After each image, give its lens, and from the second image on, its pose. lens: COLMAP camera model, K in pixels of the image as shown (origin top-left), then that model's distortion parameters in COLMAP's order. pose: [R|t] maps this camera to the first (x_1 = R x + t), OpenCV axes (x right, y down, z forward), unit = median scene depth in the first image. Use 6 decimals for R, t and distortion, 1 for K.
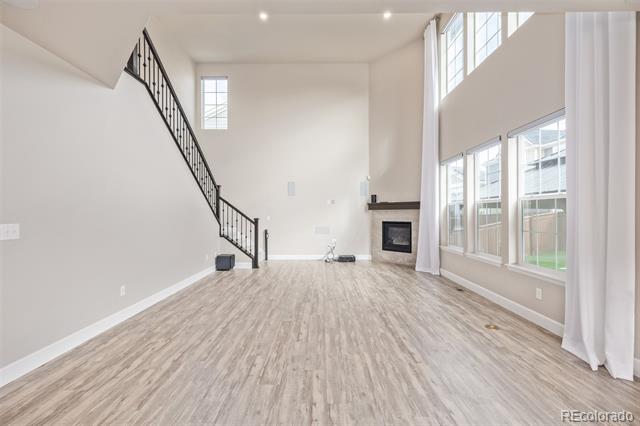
lens RADIAL K [[271.8, 0, 320.5], [0, 271.8, 211.6], [0, 0, 1]] dist [0.001677, 0.001039]
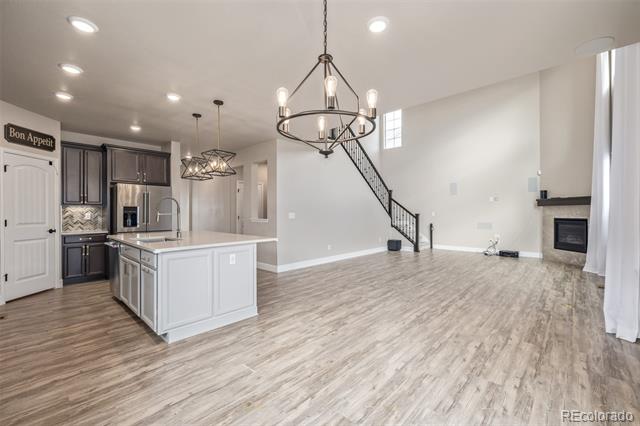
lens RADIAL K [[271.8, 0, 319.1], [0, 271.8, 212.5], [0, 0, 1]] dist [0.001677, 0.001039]
pose [[0.731415, 0.001333, -0.681931, 0.311759], [0.003495, 0.999978, 0.005703, 0.009361], [0.681924, -0.006555, 0.731394, -0.277352]]
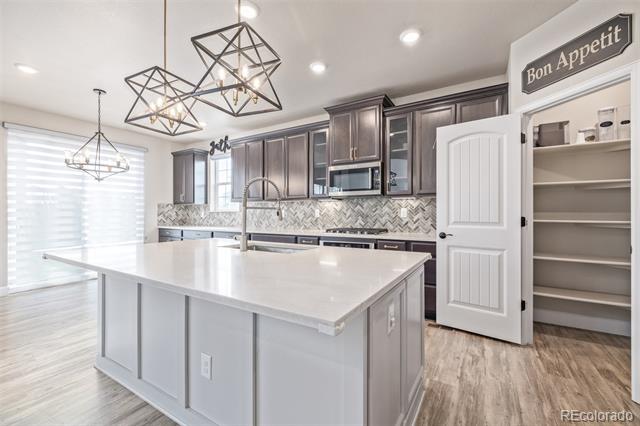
lens RADIAL K [[271.8, 0, 321.1], [0, 271.8, 210.8], [0, 0, 1]] dist [0.001677, 0.001039]
pose [[-0.855795, 0.008163, 0.517250, -0.524170], [0.002604, 0.999931, -0.011472, 0.021838], [-0.517308, -0.008471, -0.855758, 0.157932]]
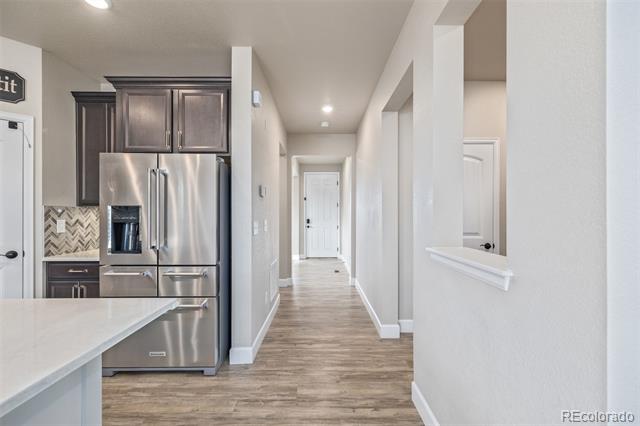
lens RADIAL K [[271.8, 0, 326.0], [0, 271.8, 207.4], [0, 0, 1]] dist [0.001677, 0.001039]
pose [[0.003128, 0.005882, -0.999978, -0.283277], [0.000673, 0.999982, 0.005884, -0.006812], [0.999995, -0.000691, 0.003124, 0.171825]]
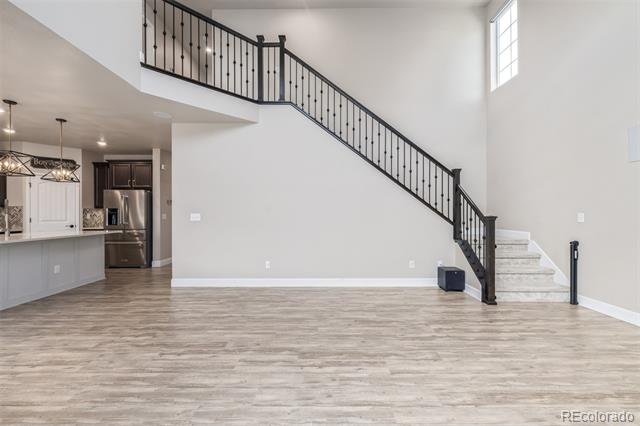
lens RADIAL K [[271.8, 0, 319.5], [0, 271.8, 212.0], [0, 0, 1]] dist [0.001677, 0.001039]
pose [[-0.000591, -0.002060, -0.999998, 0.335142], [0.006845, 0.999974, -0.002064, 0.014675], [0.999976, -0.006846, -0.000577, 0.650793]]
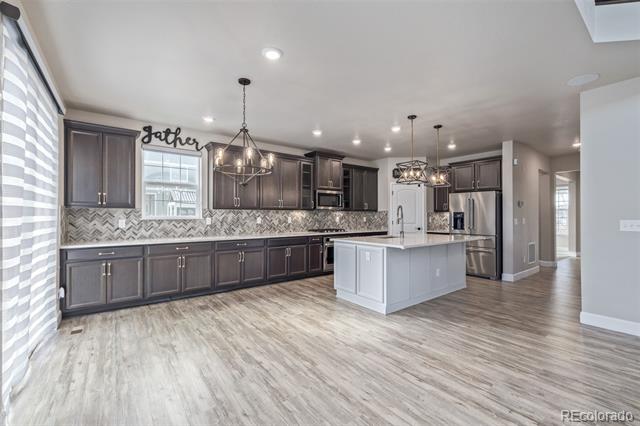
lens RADIAL K [[271.8, 0, 320.8], [0, 271.8, 214.7], [0, 0, 1]] dist [0.001677, 0.001039]
pose [[-0.790604, -0.000673, -0.612327, 0.315302], [0.002750, 0.999985, -0.004650, 0.006513], [0.612322, -0.005360, -0.790591, 0.368376]]
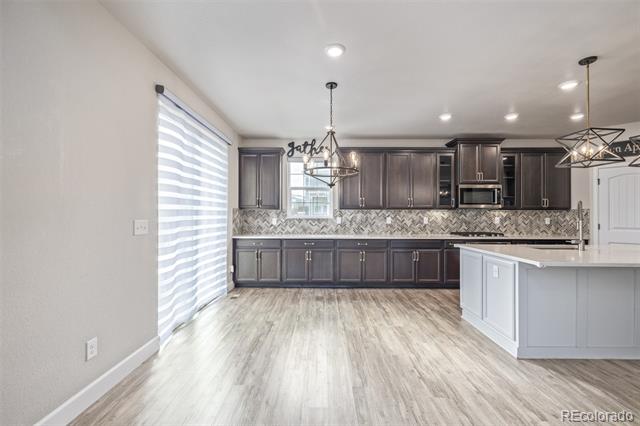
lens RADIAL K [[271.8, 0, 320.8], [0, 271.8, 212.9], [0, 0, 1]] dist [0.001677, 0.001039]
pose [[-0.999999, -0.000721, 0.001057, 0.152383], [-0.000731, 0.999955, -0.009494, 0.005217], [-0.001051, -0.009494, -0.999954, 0.398753]]
